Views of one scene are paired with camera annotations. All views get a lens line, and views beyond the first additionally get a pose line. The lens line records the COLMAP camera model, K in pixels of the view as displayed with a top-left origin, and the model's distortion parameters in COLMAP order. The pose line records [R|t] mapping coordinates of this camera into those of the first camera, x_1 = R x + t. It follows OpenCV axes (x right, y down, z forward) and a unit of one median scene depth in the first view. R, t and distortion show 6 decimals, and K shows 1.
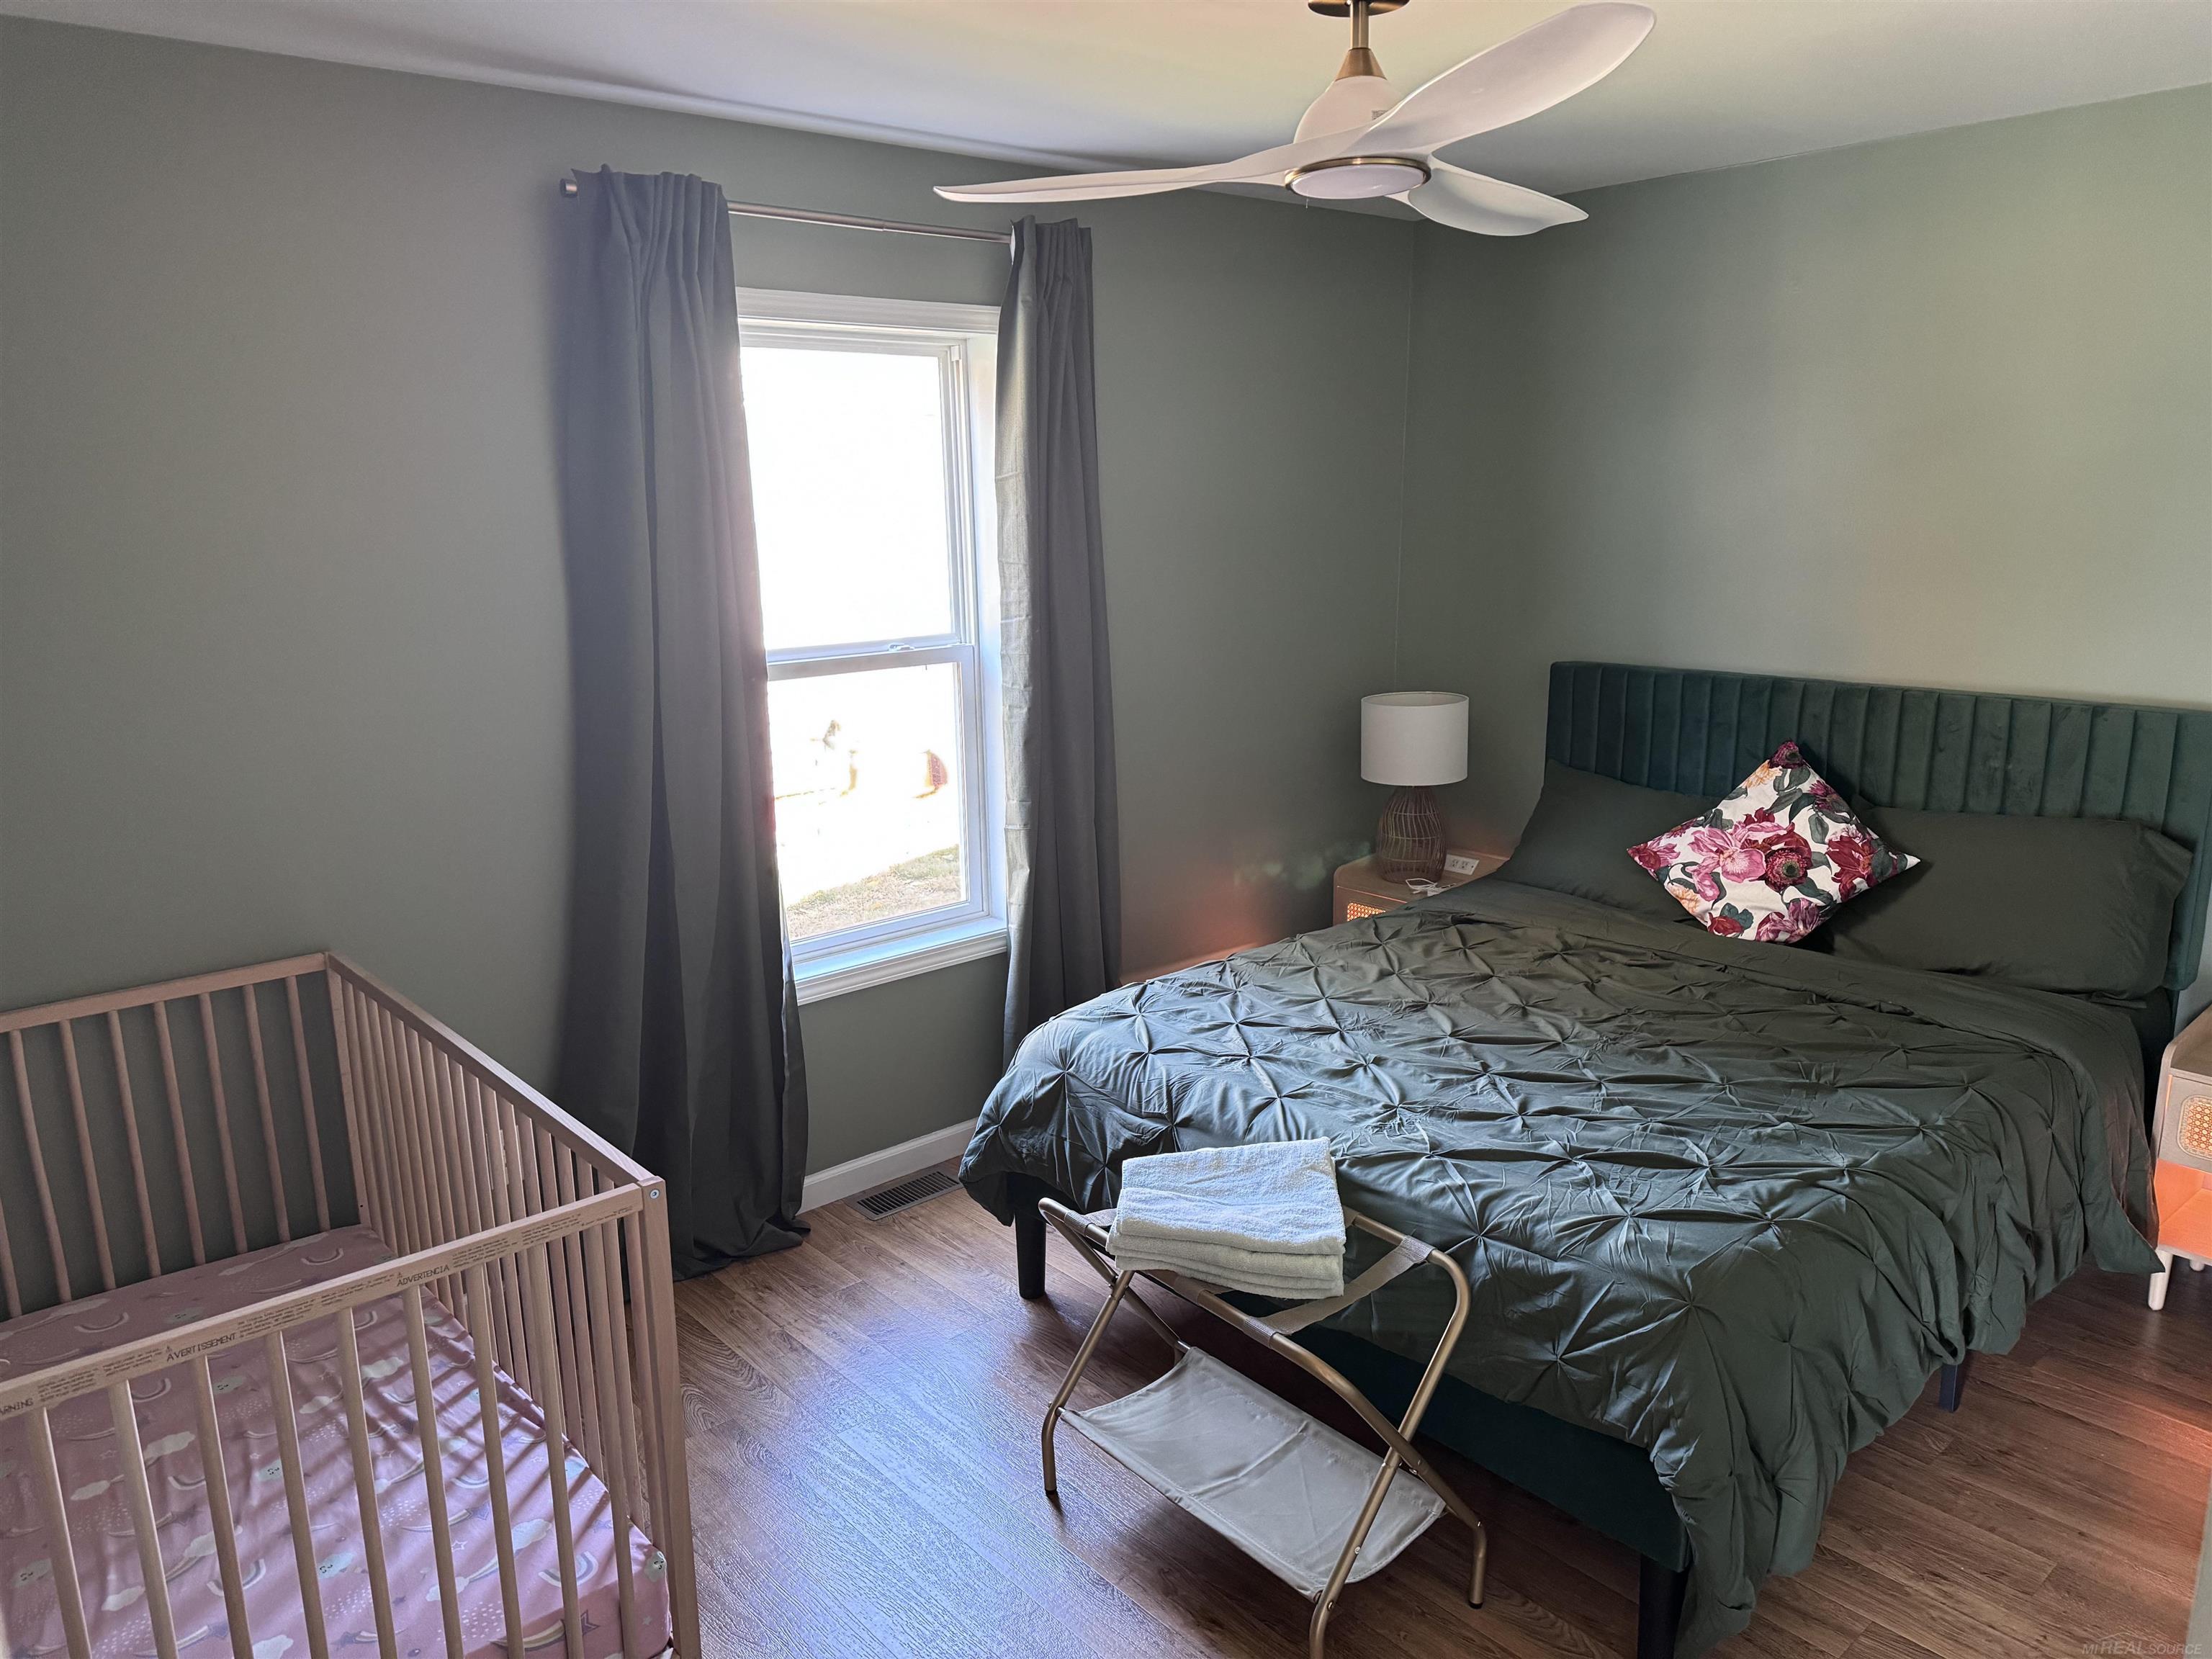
lens RADIAL K [[1554.9, 0, 1109.7], [0, 1554.9, 832.6], [0, 0, 1]] dist [0.108046, -0.154213]
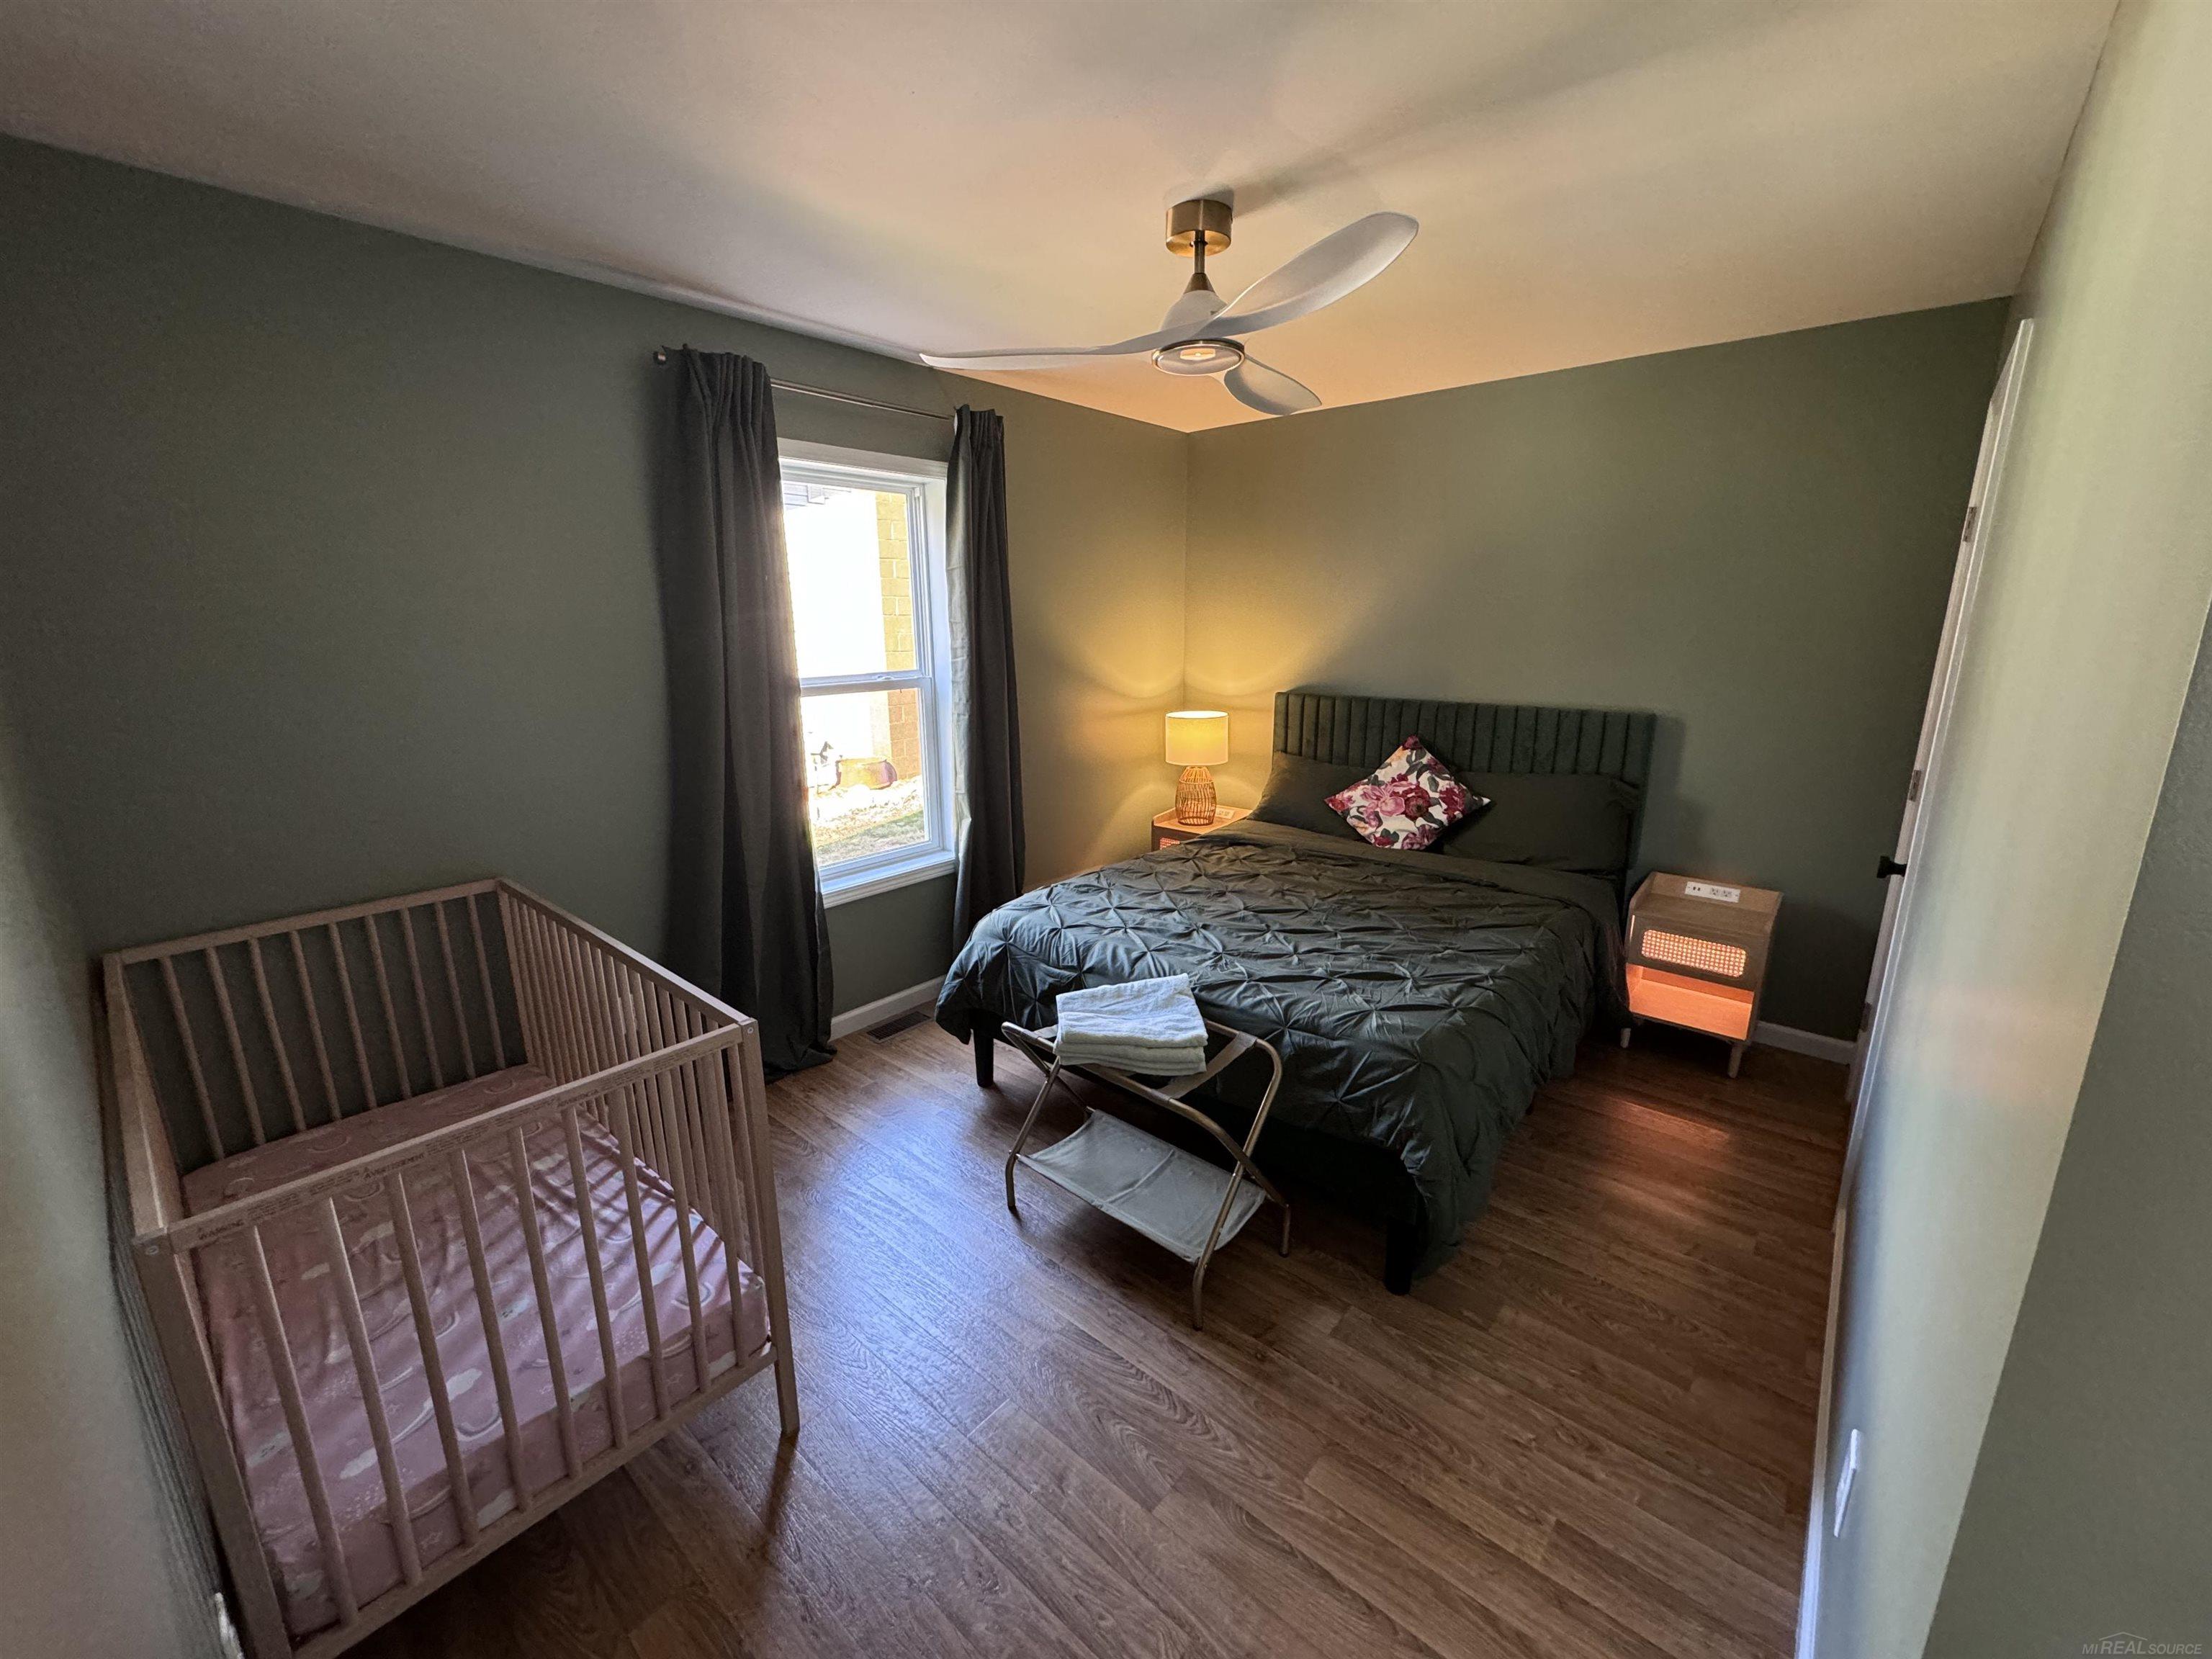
lens RADIAL K [[864.8, 0, 1106.0], [0, 864.8, 829.5], [0, 0, 1]] dist [0.000957, 0.000247]
pose [[0.988441, -0.023206, 0.149817, -0.063585], [0.021450, 0.999681, 0.013324, 0.033703], [-0.150078, -0.009957, 0.988624, 0.139392]]
